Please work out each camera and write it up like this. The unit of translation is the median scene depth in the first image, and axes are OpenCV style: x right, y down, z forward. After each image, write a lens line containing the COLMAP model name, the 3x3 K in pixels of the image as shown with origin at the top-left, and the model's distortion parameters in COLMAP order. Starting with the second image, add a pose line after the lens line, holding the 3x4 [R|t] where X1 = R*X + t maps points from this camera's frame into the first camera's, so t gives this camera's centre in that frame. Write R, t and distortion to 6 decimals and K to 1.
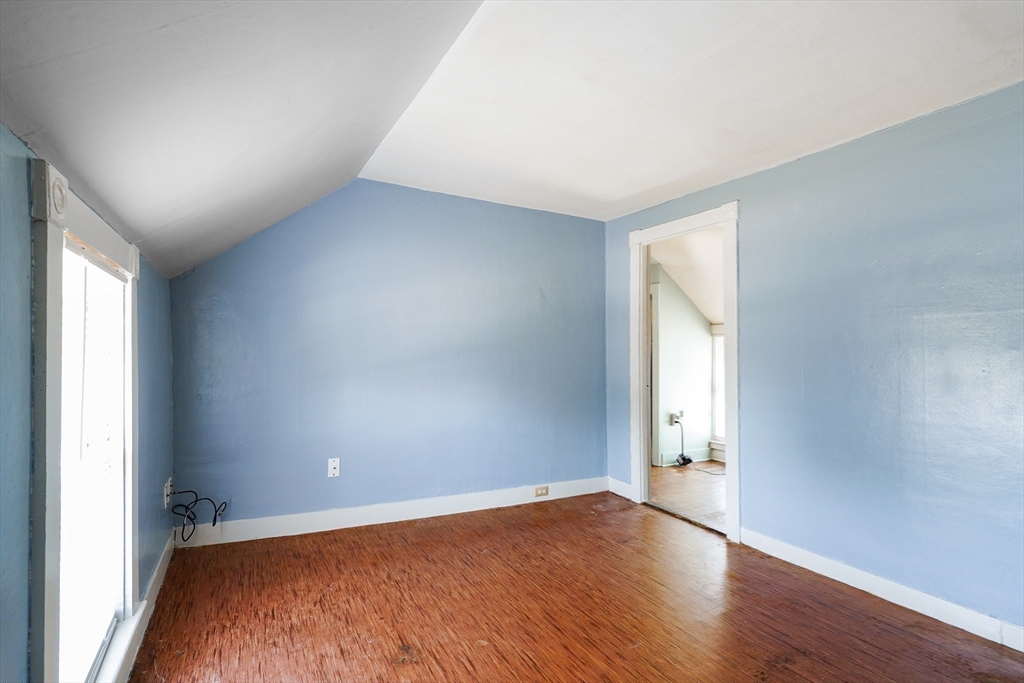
lens RADIAL K [[491.5, 0, 509.4], [0, 491.5, 338.1], [0, 0, 1]] dist [0.002653, 0.000294]
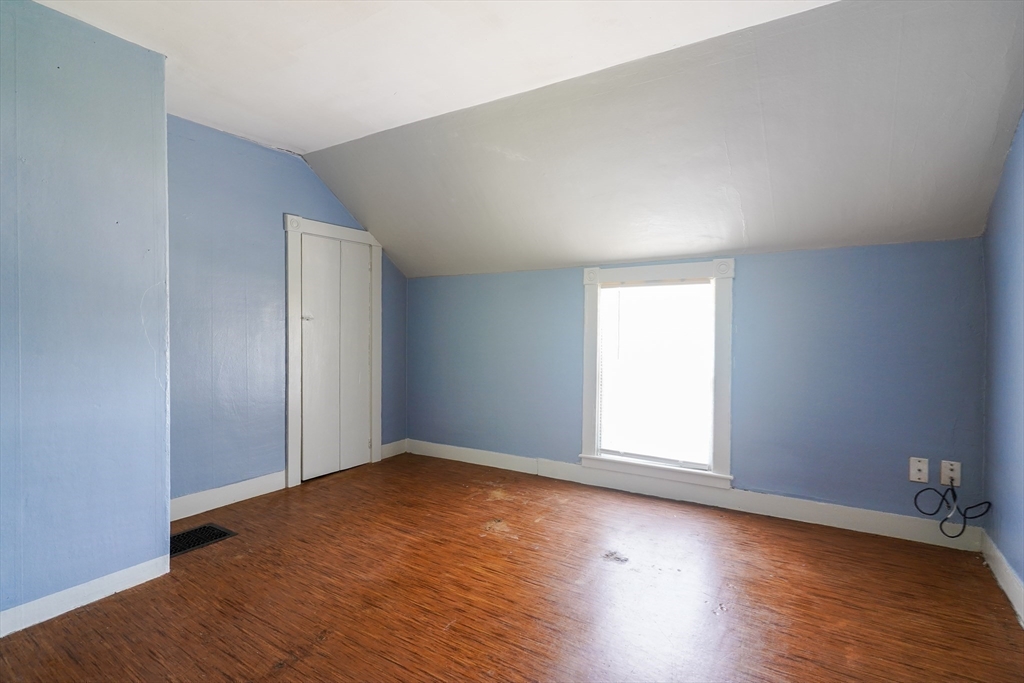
lens RADIAL K [[491.5, 0, 509.4], [0, 491.5, 338.1], [0, 0, 1]] dist [0.002653, 0.000294]
pose [[-0.877350, -0.002135, -0.479847, 0.567171], [0.002736, 0.999952, -0.009451, 0.083230], [0.479844, -0.009604, -0.877301, 1.763872]]
